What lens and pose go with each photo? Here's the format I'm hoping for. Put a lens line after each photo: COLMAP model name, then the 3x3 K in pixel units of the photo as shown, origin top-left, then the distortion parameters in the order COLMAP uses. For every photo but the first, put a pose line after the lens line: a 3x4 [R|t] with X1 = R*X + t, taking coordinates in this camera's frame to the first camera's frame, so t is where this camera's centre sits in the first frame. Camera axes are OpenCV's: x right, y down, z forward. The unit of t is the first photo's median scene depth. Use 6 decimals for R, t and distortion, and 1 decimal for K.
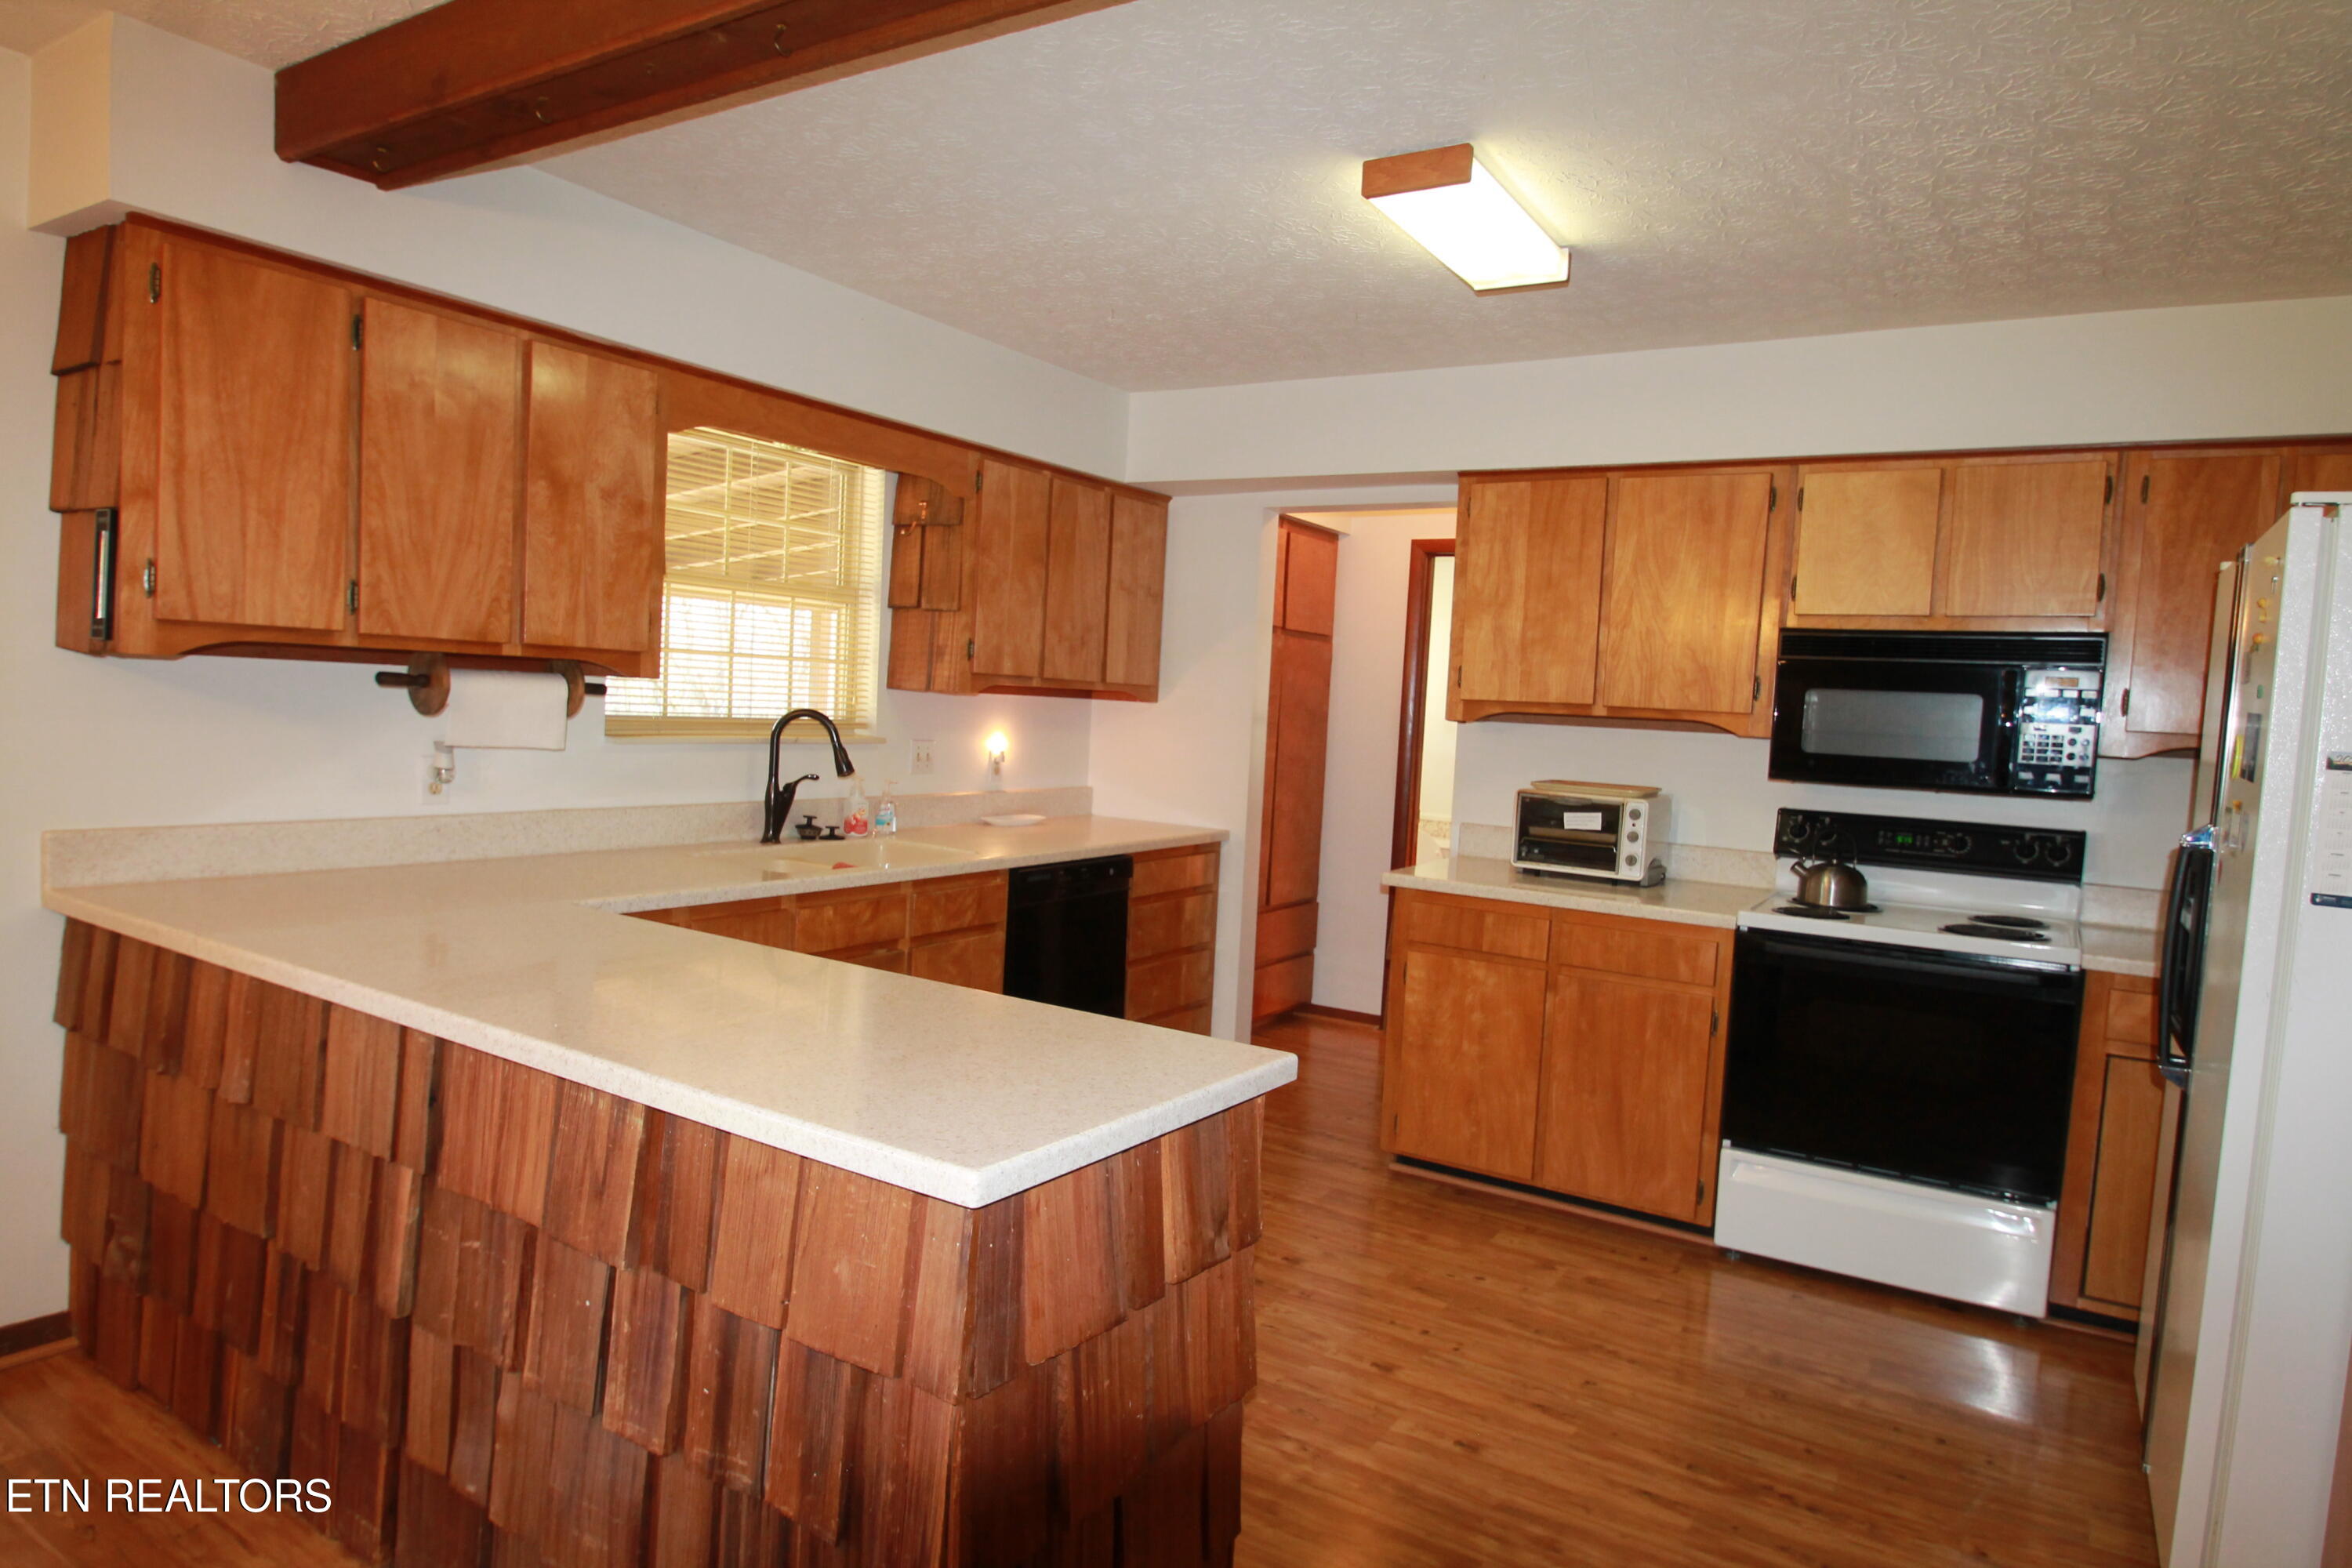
lens RADIAL K [[1411.2, 0, 1176.0], [0, 1411.2, 784.0], [0, 0, 1]] dist [-0.008315, -0.000295]
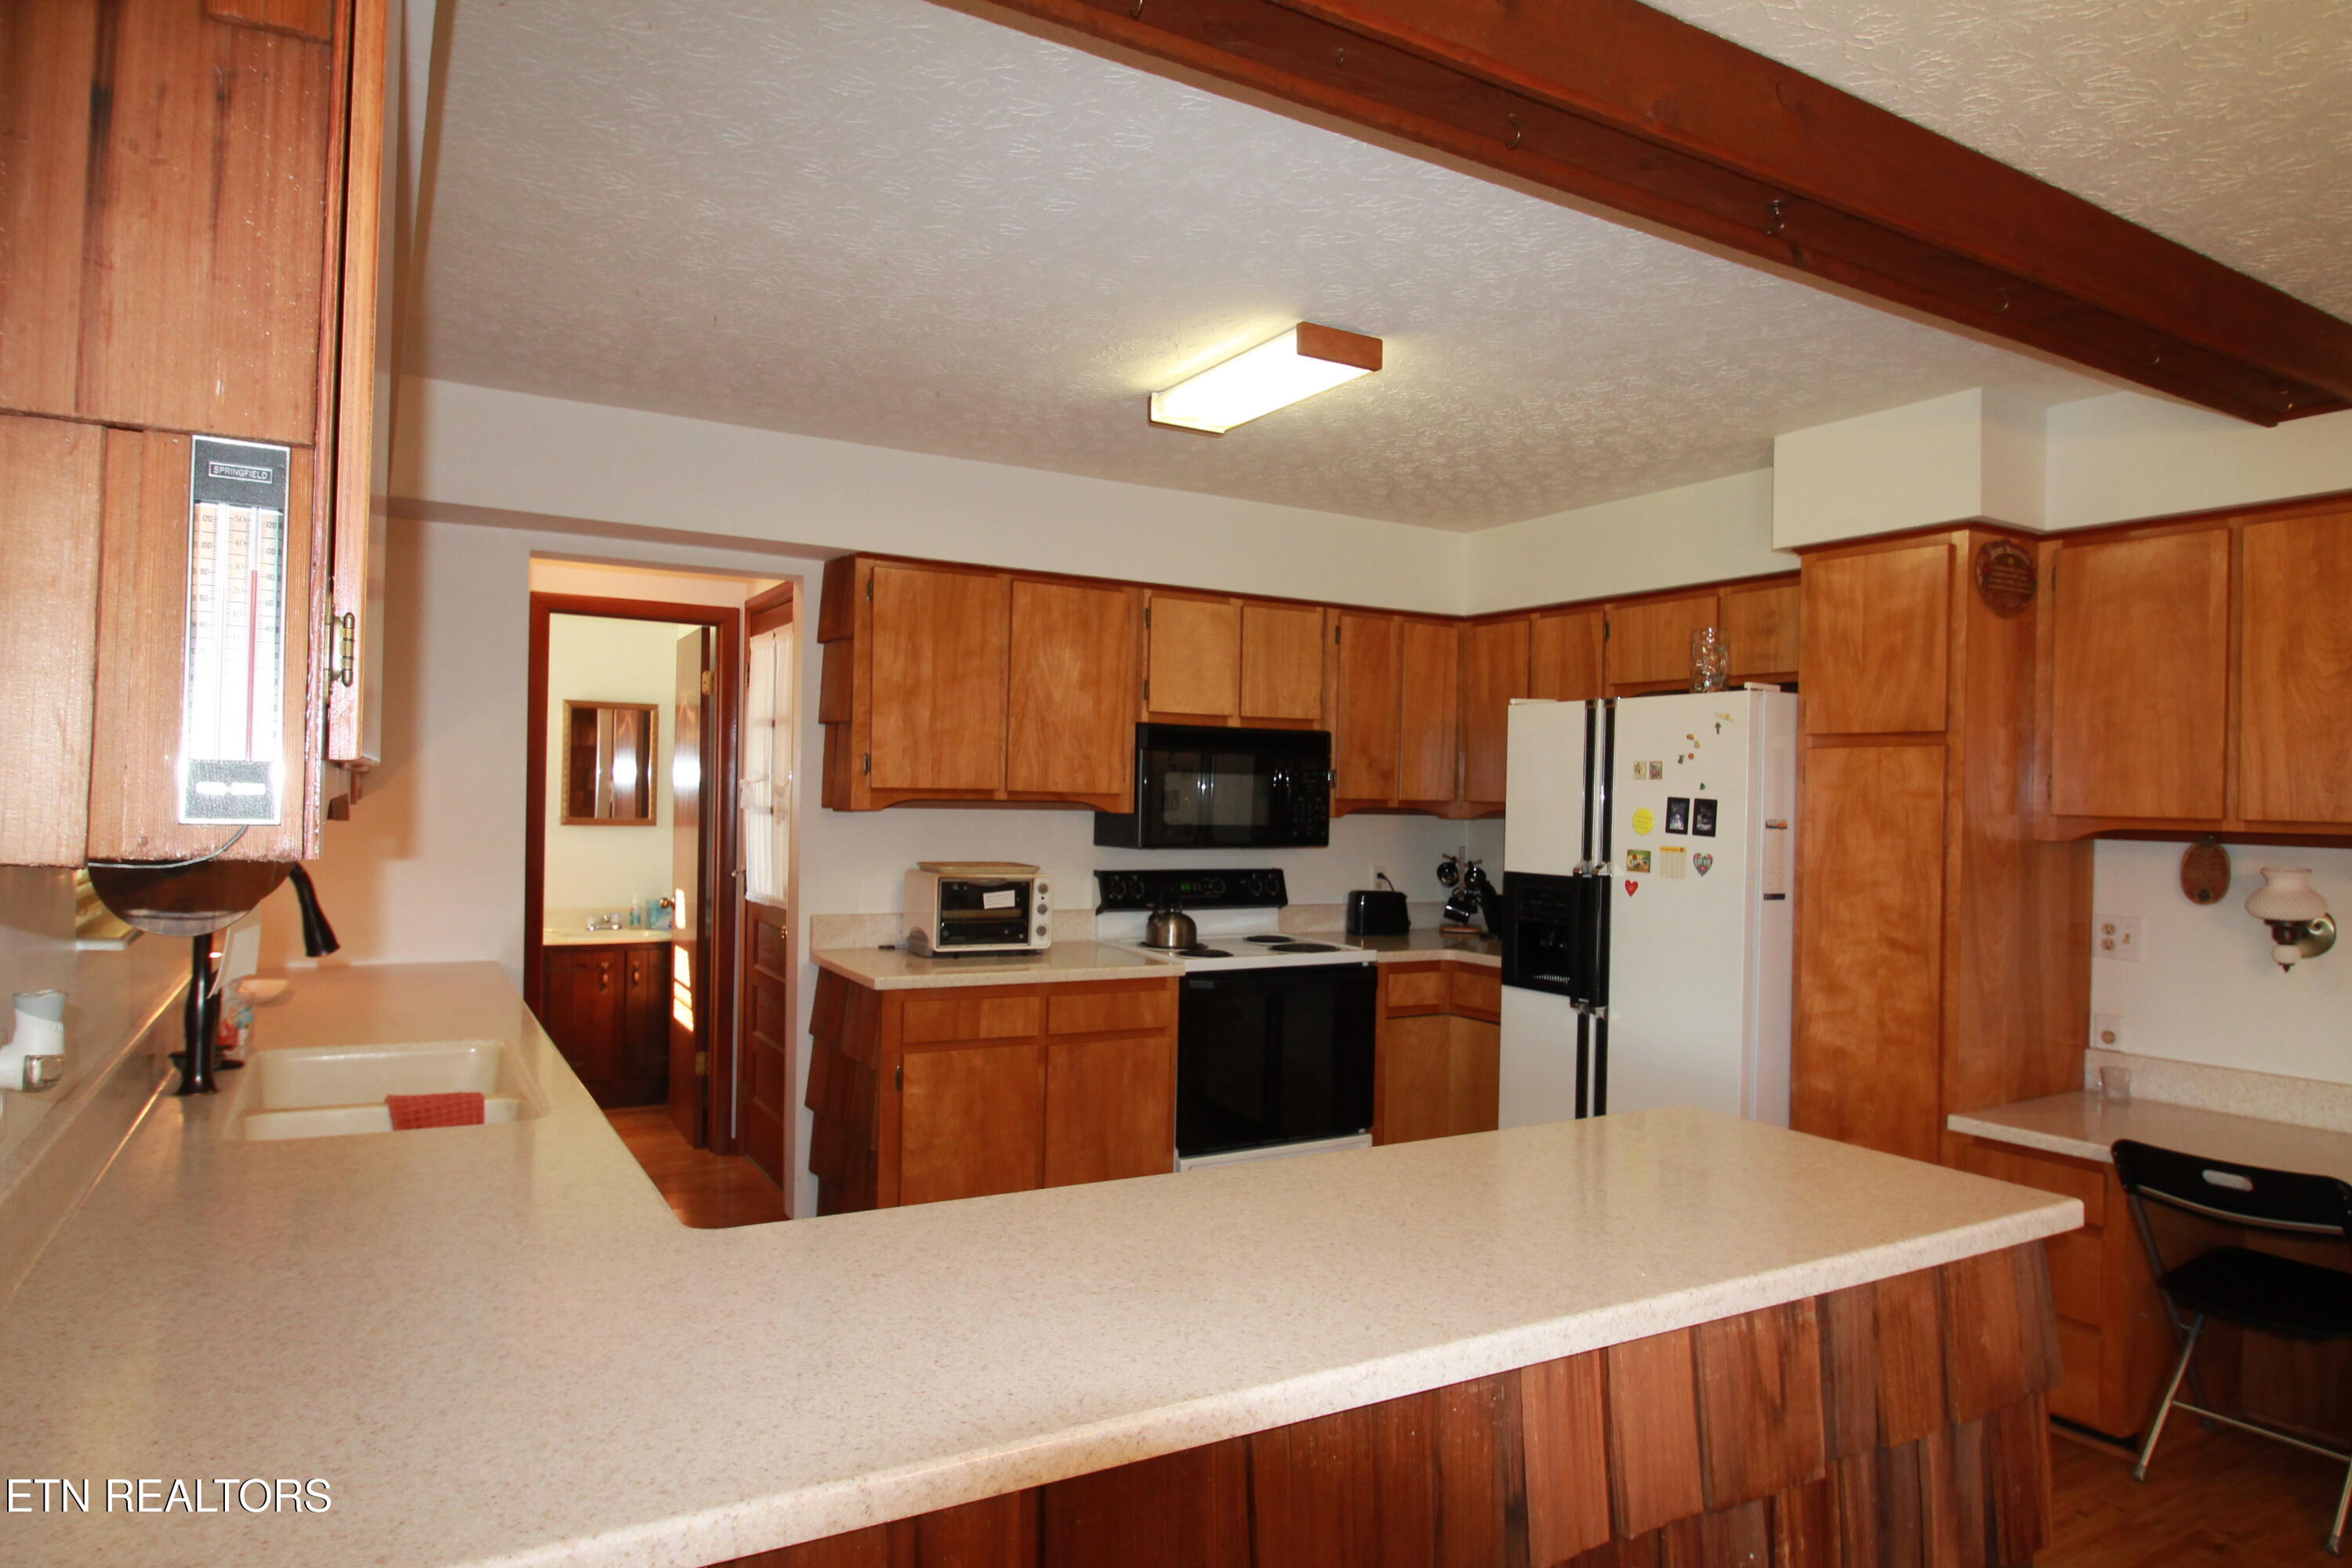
lens RADIAL K [[1411.2, 0, 1176.0], [0, 1411.2, 784.0], [0, 0, 1]] dist [-0.008315, -0.000295]
pose [[0.455772, -0.034533, 0.889426, -0.603894], [0.055938, 0.998383, 0.010099, -0.065159], [-0.888337, 0.045150, 0.456967, 0.401222]]
